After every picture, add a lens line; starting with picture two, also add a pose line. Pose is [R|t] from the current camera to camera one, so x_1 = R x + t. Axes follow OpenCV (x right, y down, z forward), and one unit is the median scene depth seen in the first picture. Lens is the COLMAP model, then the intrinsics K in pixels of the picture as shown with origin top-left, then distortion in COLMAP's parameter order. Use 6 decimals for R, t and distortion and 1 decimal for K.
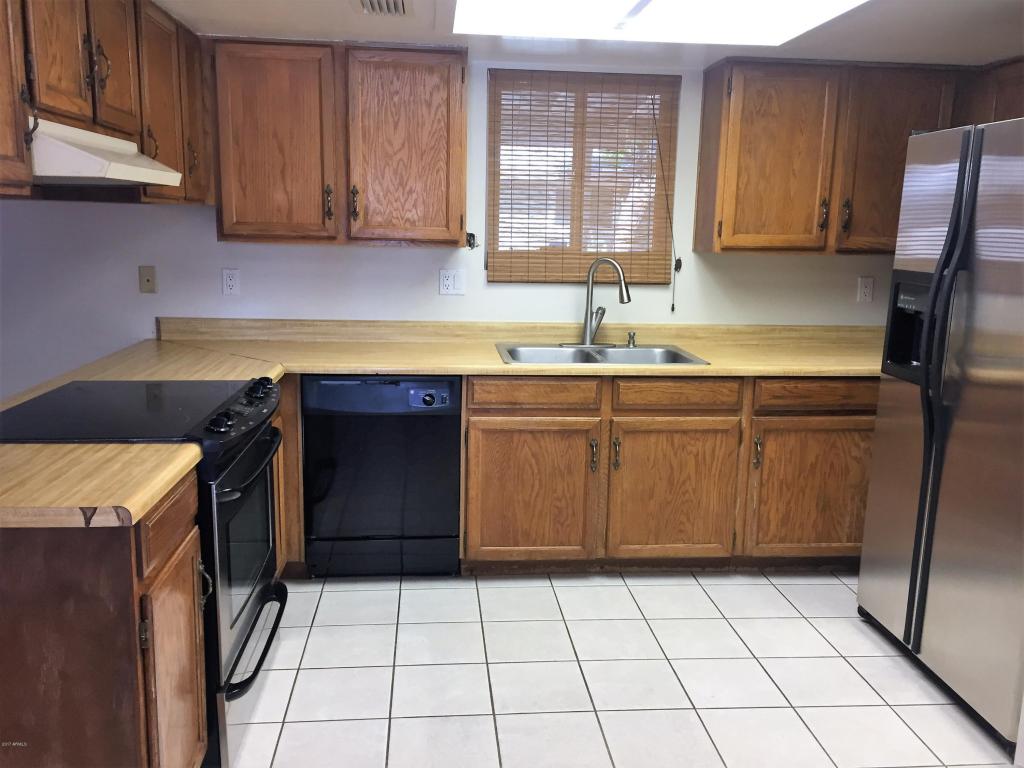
lens RADIAL K [[865.2, 0, 513.6], [0, 865.2, 385.7], [0, 0, 1]] dist [0.070190, -0.083938]
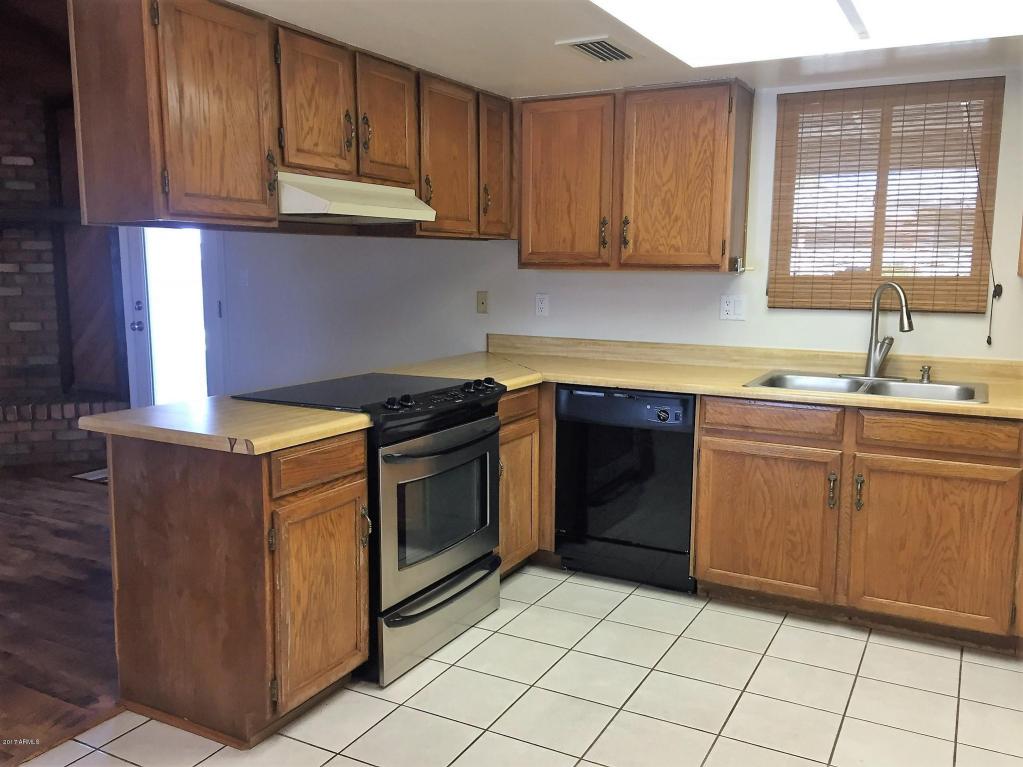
lens RADIAL K [[864.4, 0, 516.1], [0, 864.4, 385.0], [0, 0, 1]] dist [0.070190, -0.083938]
pose [[0.837320, 0.062345, -0.543147, 0.304038], [-0.090491, 0.995578, -0.025224, 0.021055], [0.539173, 0.070271, 0.839259, 0.023181]]
